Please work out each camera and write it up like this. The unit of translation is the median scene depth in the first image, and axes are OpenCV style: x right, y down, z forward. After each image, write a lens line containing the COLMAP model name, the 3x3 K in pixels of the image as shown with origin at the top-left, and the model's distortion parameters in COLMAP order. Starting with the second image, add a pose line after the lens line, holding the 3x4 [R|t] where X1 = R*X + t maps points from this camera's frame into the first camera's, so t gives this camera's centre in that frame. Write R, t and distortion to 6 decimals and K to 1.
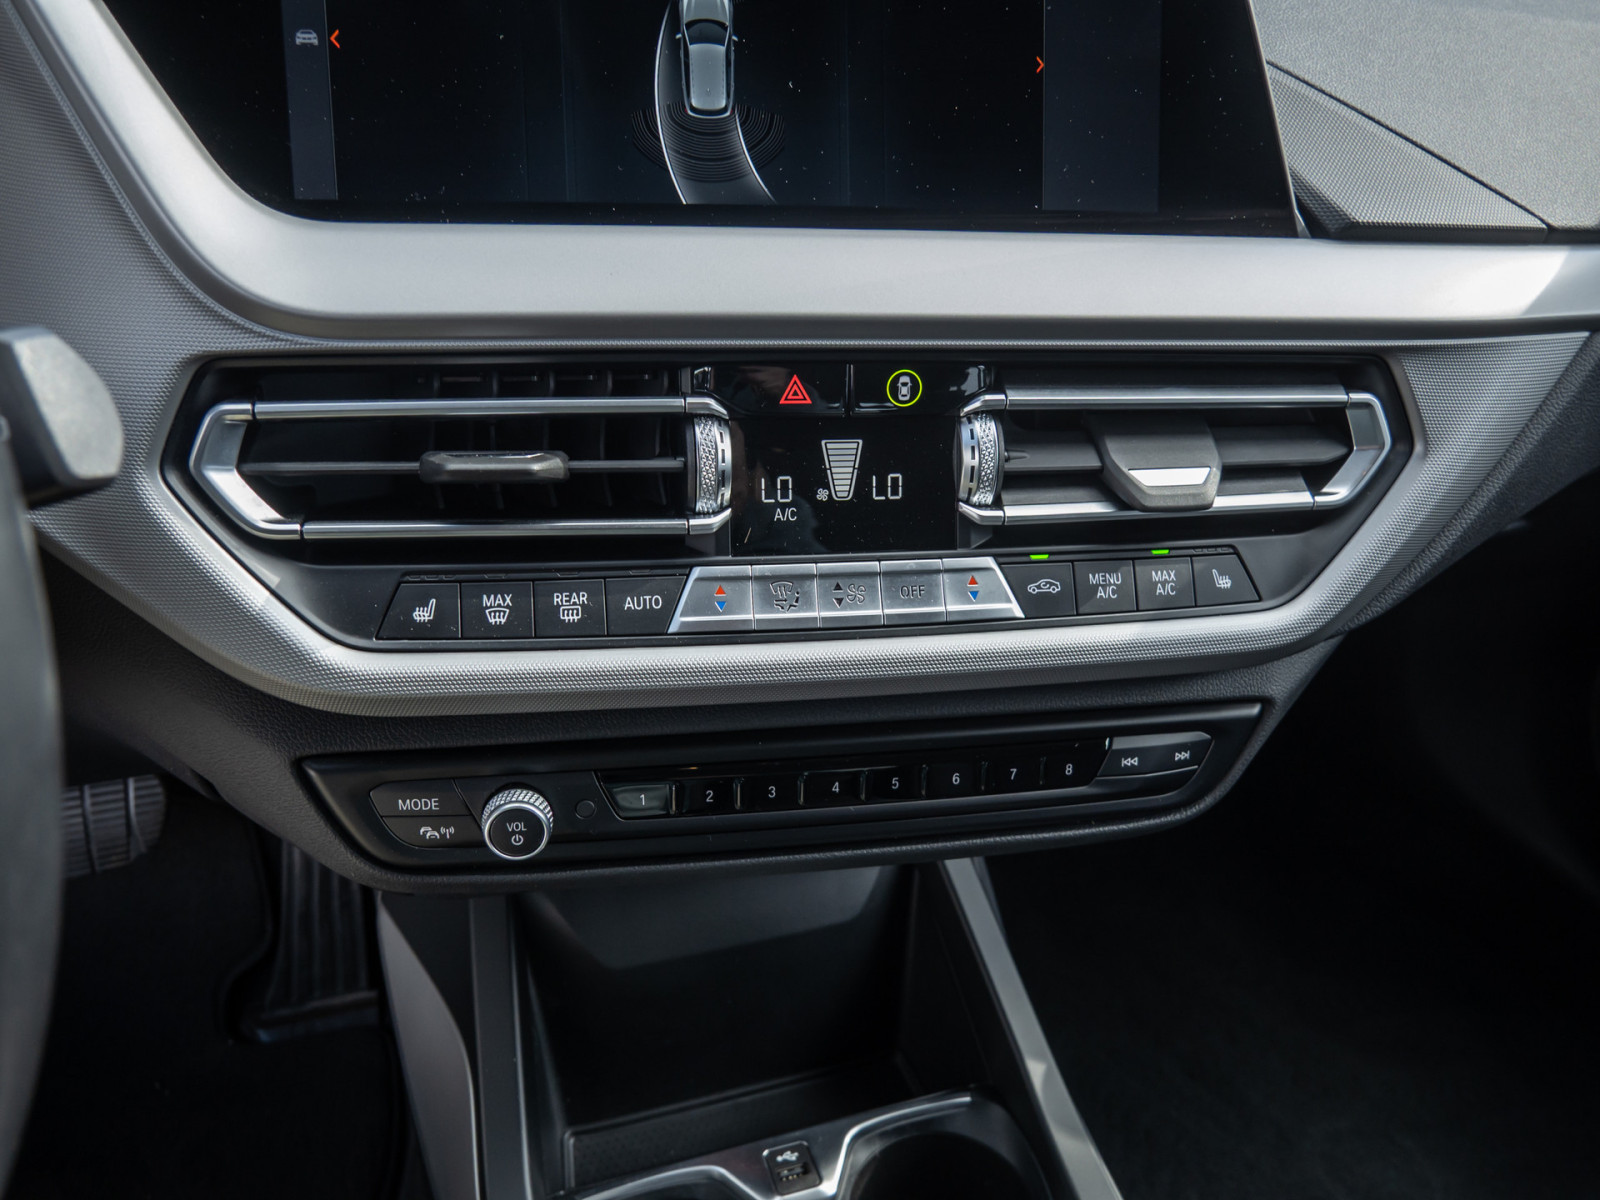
lens RADIAL K [[1211.9, 0, 807.2], [0, 1211.9, 601.5], [0, 0, 1]] dist [-0.041276, 0.012651]
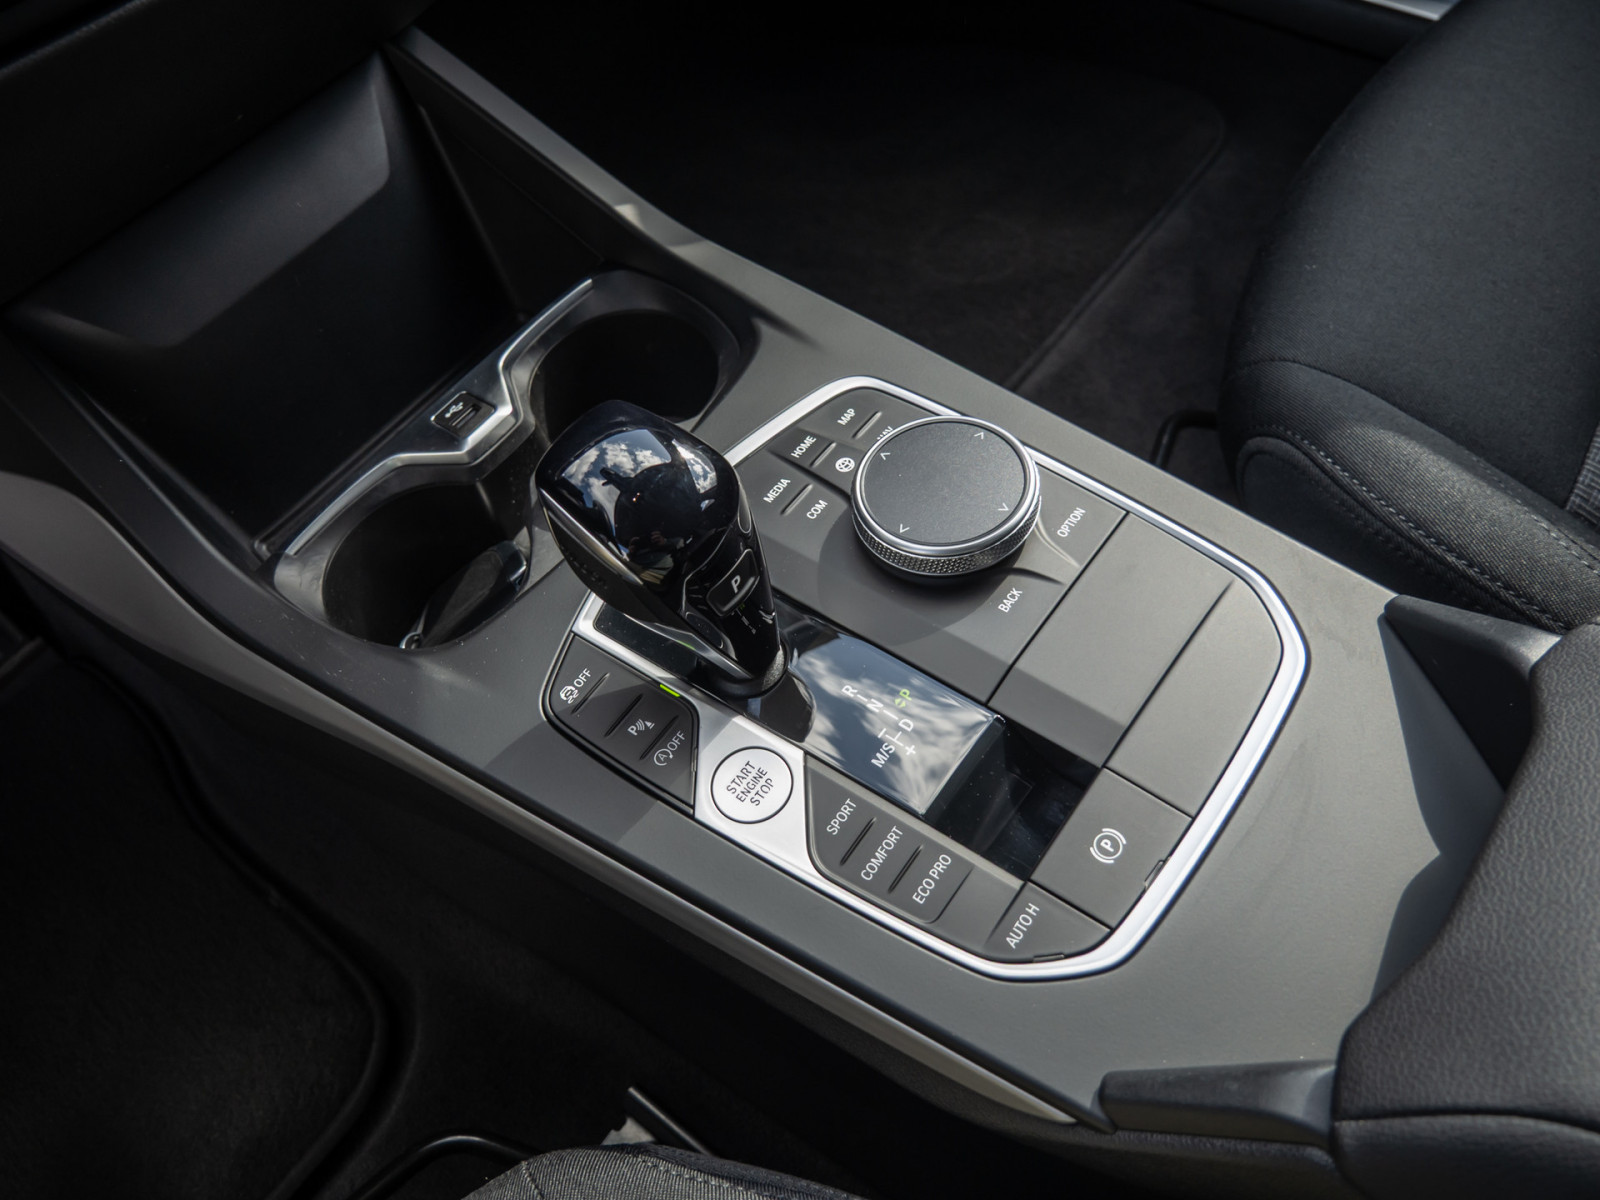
lens RADIAL K [[1153.2, 0, 808.7], [0, 1153.2, 607.9], [0, 0, 1]] dist [-0.057503, 0.017166]
pose [[0.814082, -0.552052, 0.180304, -0.054225], [0.430414, 0.781963, 0.450863, 0.414158], [-0.389891, -0.289434, 0.874193, 0.049850]]
